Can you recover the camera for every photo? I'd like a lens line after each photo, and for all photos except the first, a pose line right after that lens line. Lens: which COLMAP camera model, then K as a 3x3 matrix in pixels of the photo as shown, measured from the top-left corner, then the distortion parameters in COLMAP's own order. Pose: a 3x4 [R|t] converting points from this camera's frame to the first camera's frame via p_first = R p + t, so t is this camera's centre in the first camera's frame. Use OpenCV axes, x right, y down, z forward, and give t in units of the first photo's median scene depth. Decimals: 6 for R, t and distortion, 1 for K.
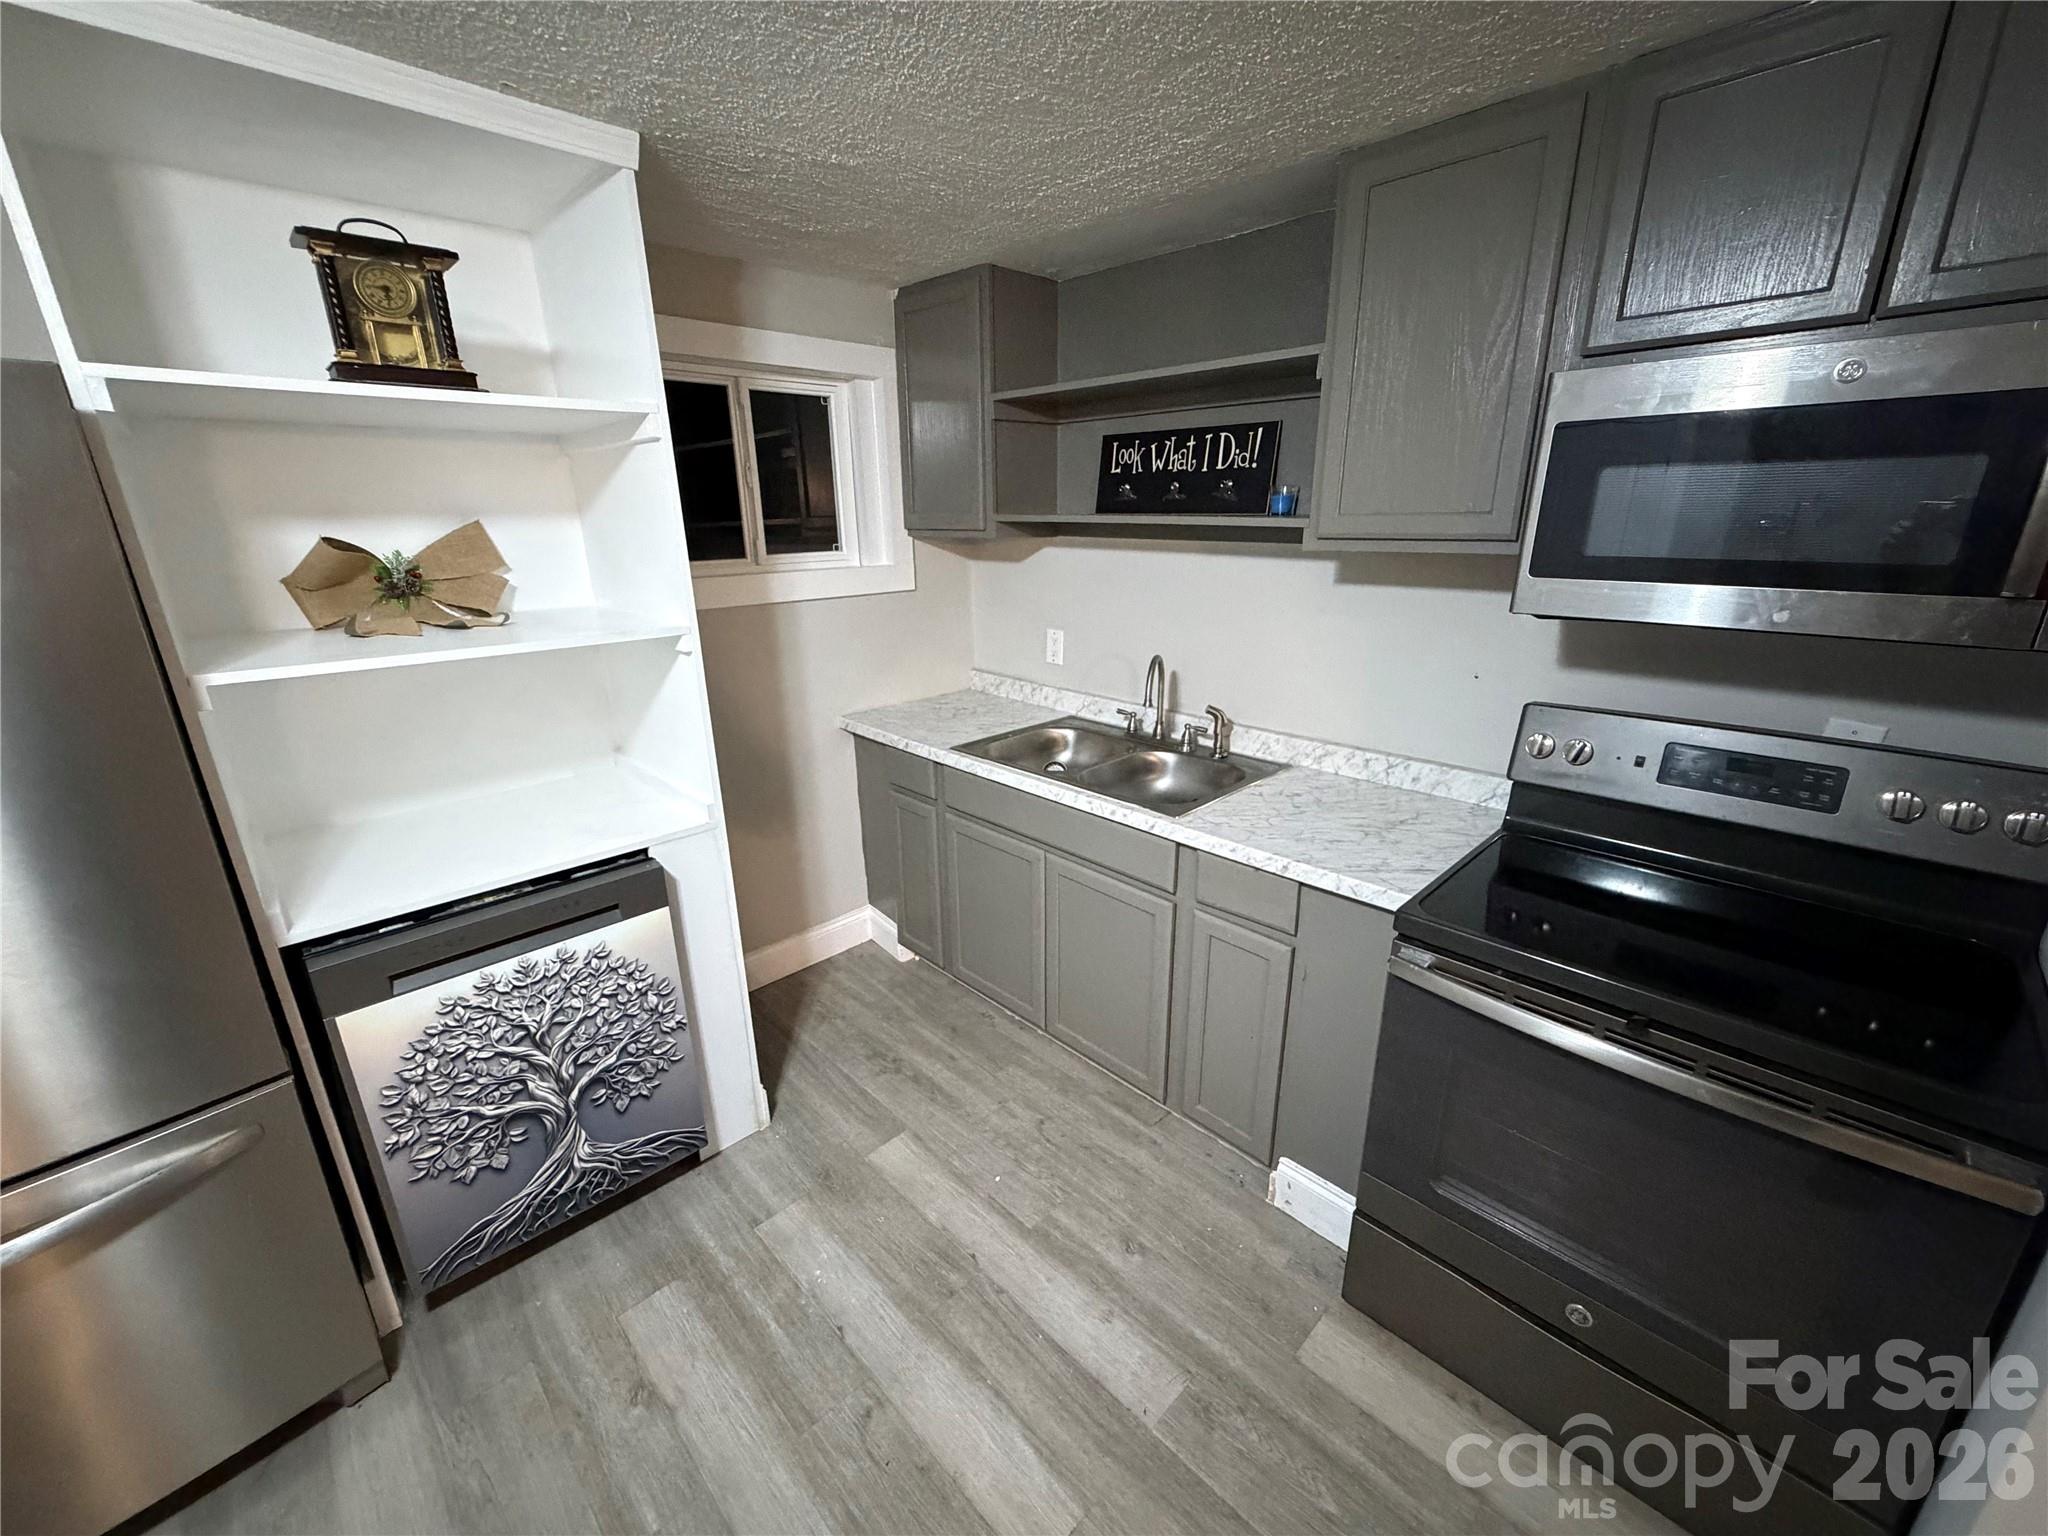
lens RADIAL K [[816.9, 0, 1019.5], [0, 816.9, 767.9], [0, 0, 1]] dist [0.000193, 0.000101]
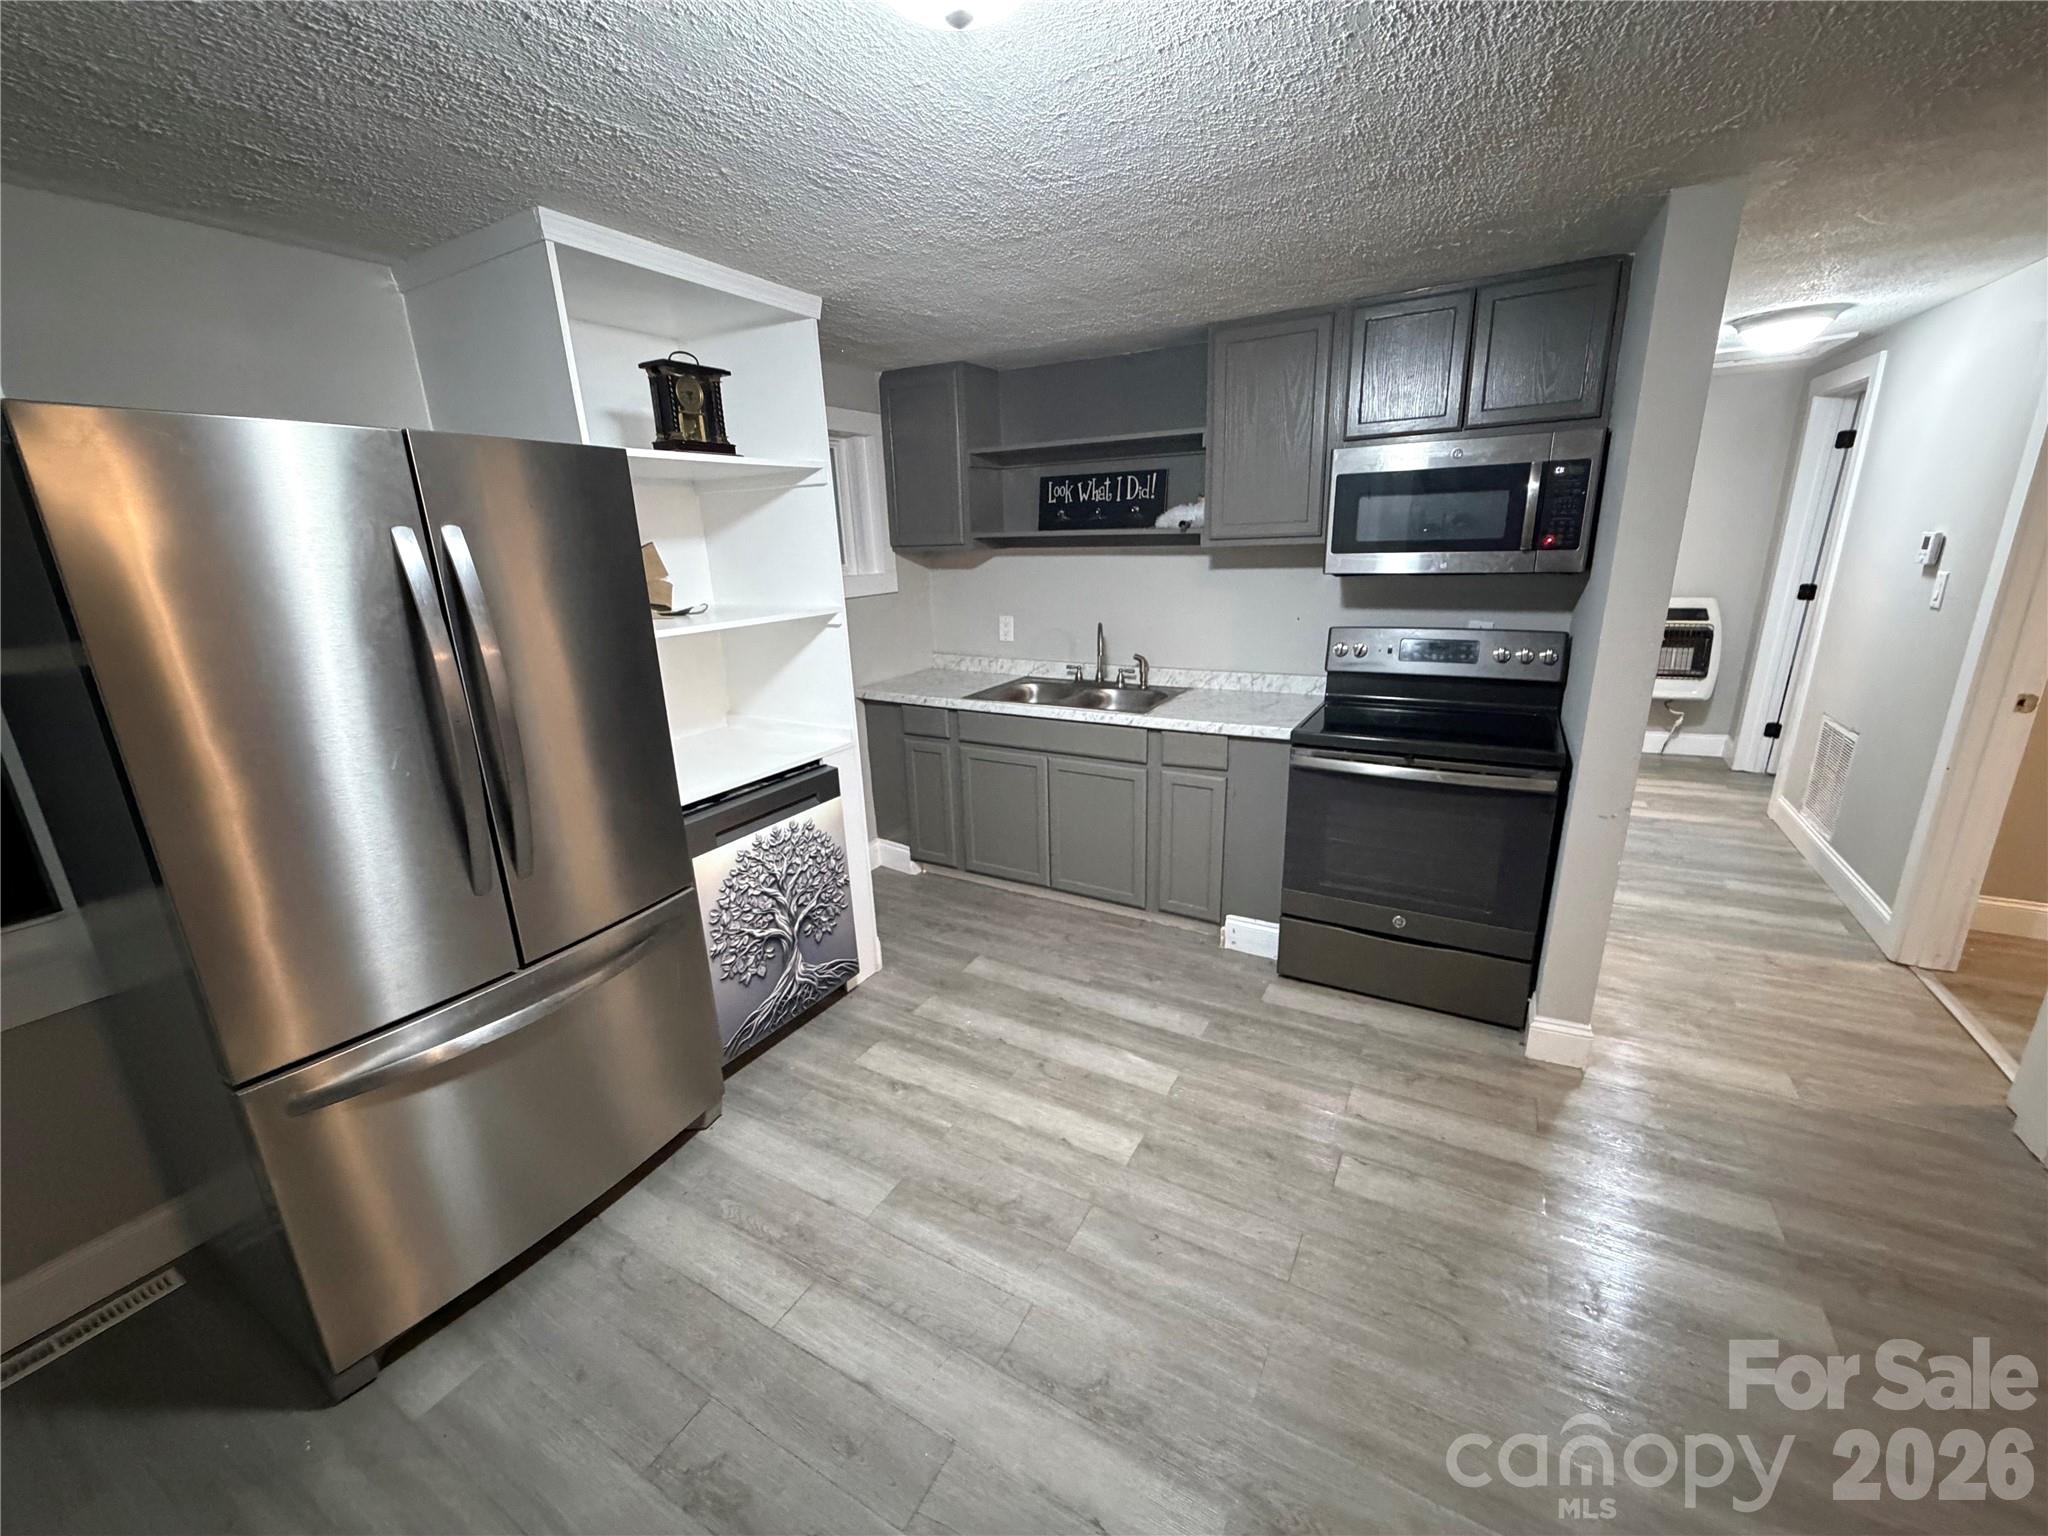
lens RADIAL K [[816.9, 0, 1019.5], [0, 816.9, 767.9], [0, 0, 1]] dist [0.000193, 0.000101]
pose [[0.962278, -0.095162, 0.254881, -0.497650], [0.103448, 0.994448, -0.019273, 0.183370], [-0.251632, 0.044913, 0.966780, -0.519895]]
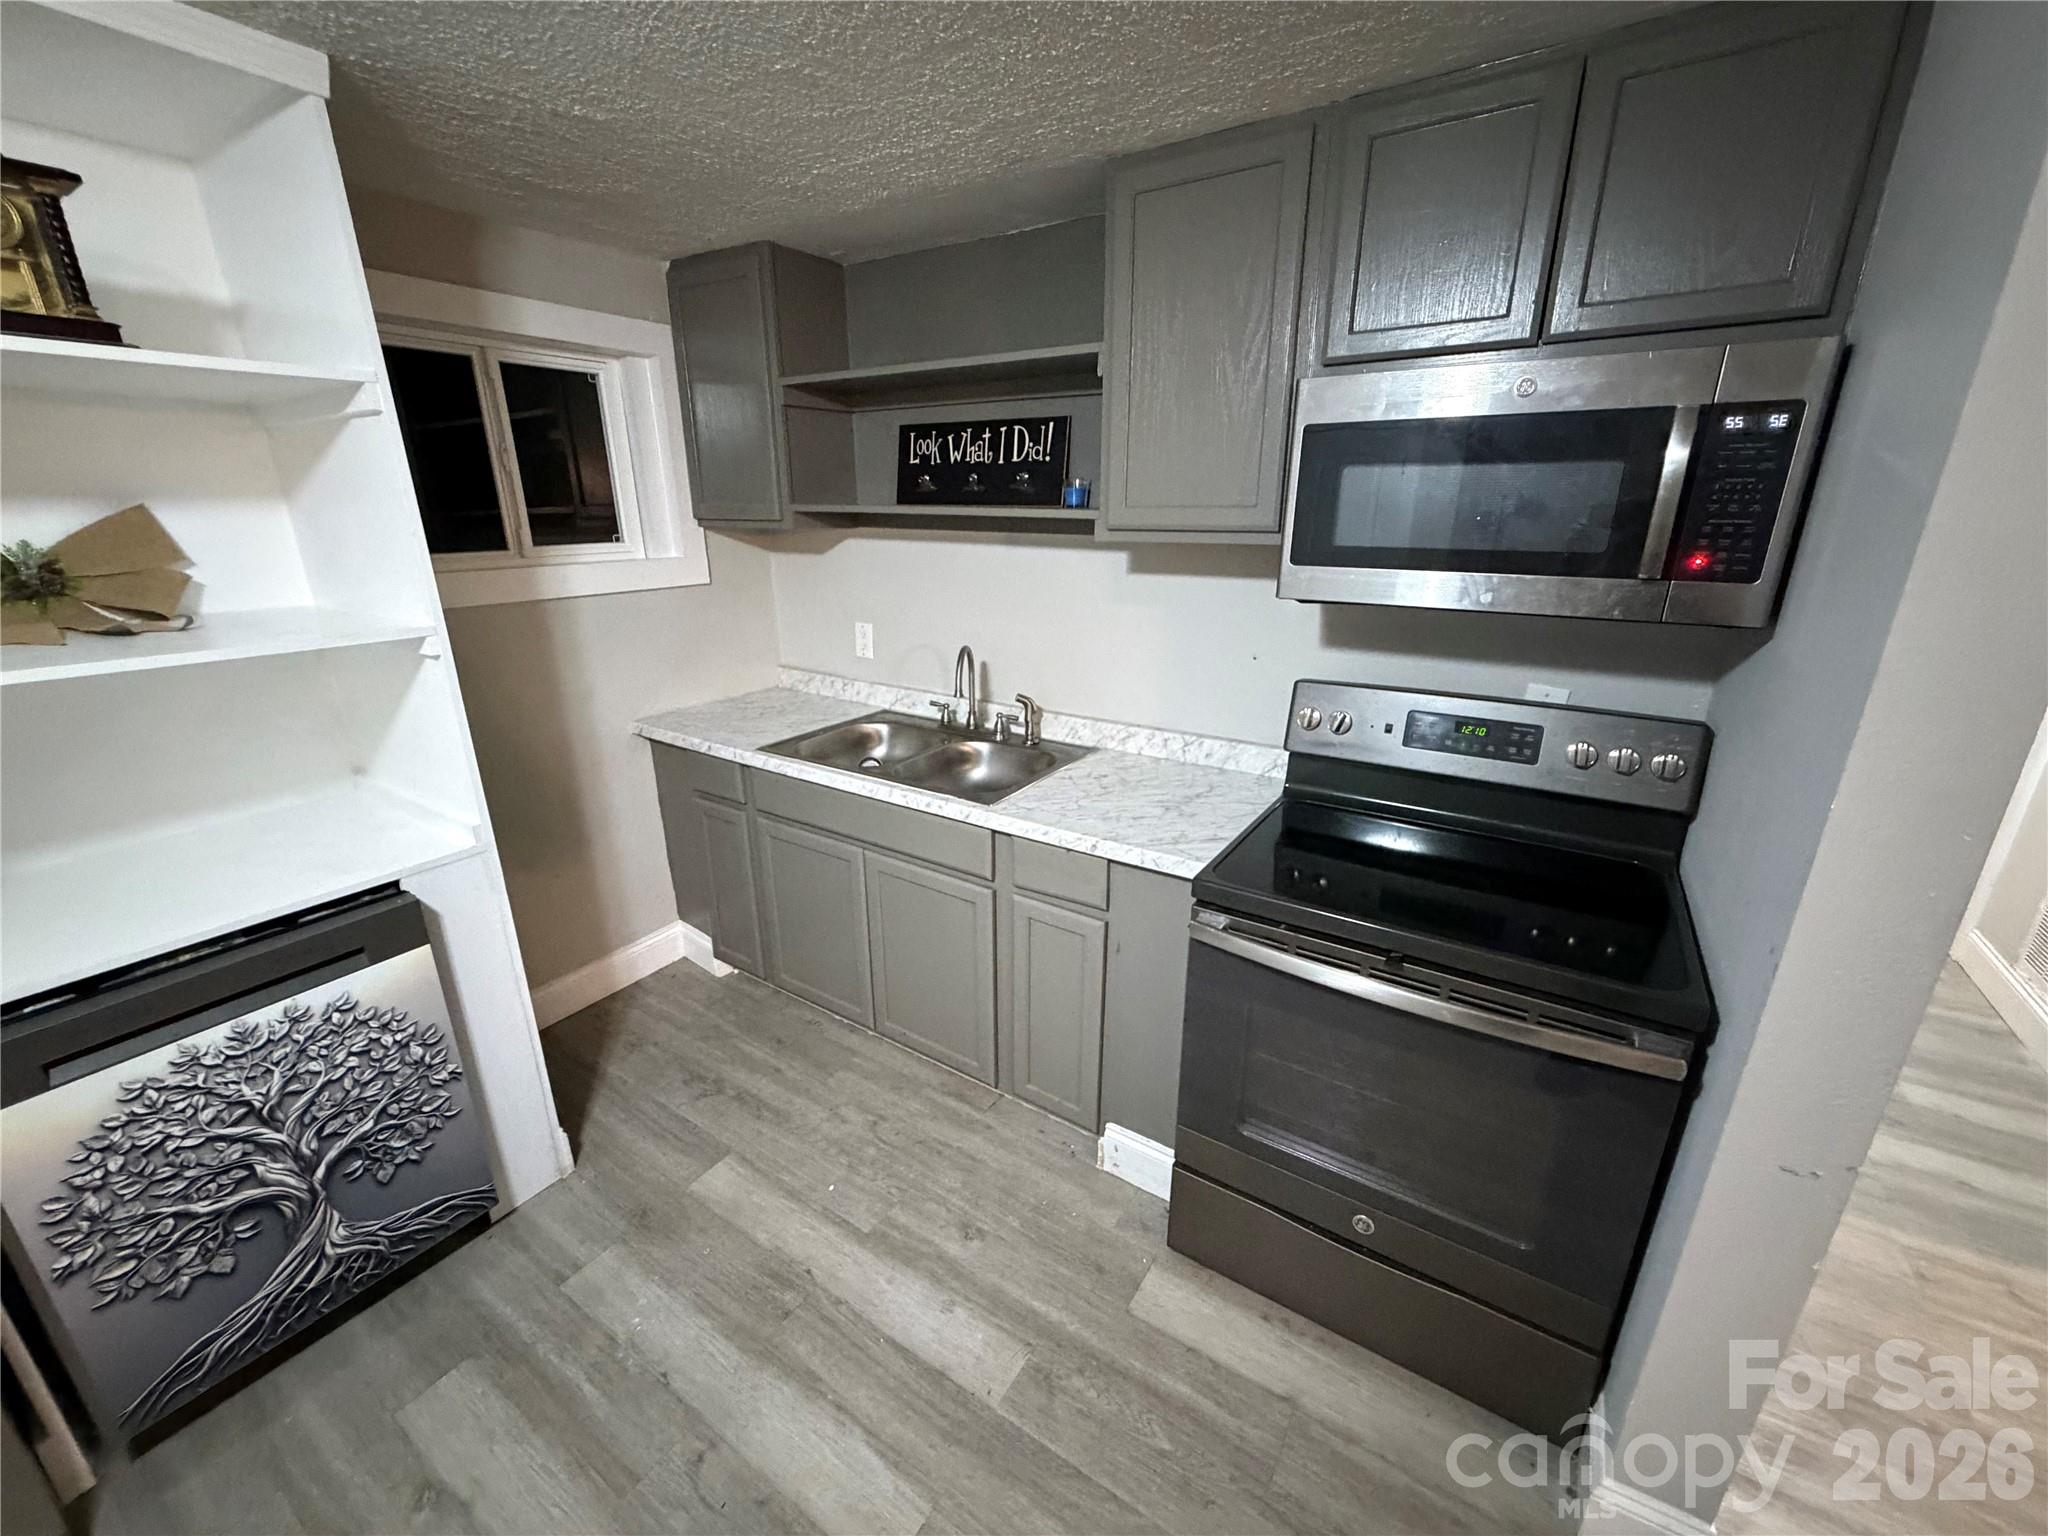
lens RADIAL K [[816.9, 0, 1019.5], [0, 816.9, 767.9], [0, 0, 1]] dist [0.000193, 0.000101]
pose [[0.976469, -0.056999, 0.207987, 0.020953], [0.055347, 0.998372, 0.013759, 0.002377], [-0.208433, -0.001924, 0.978035, 0.002305]]
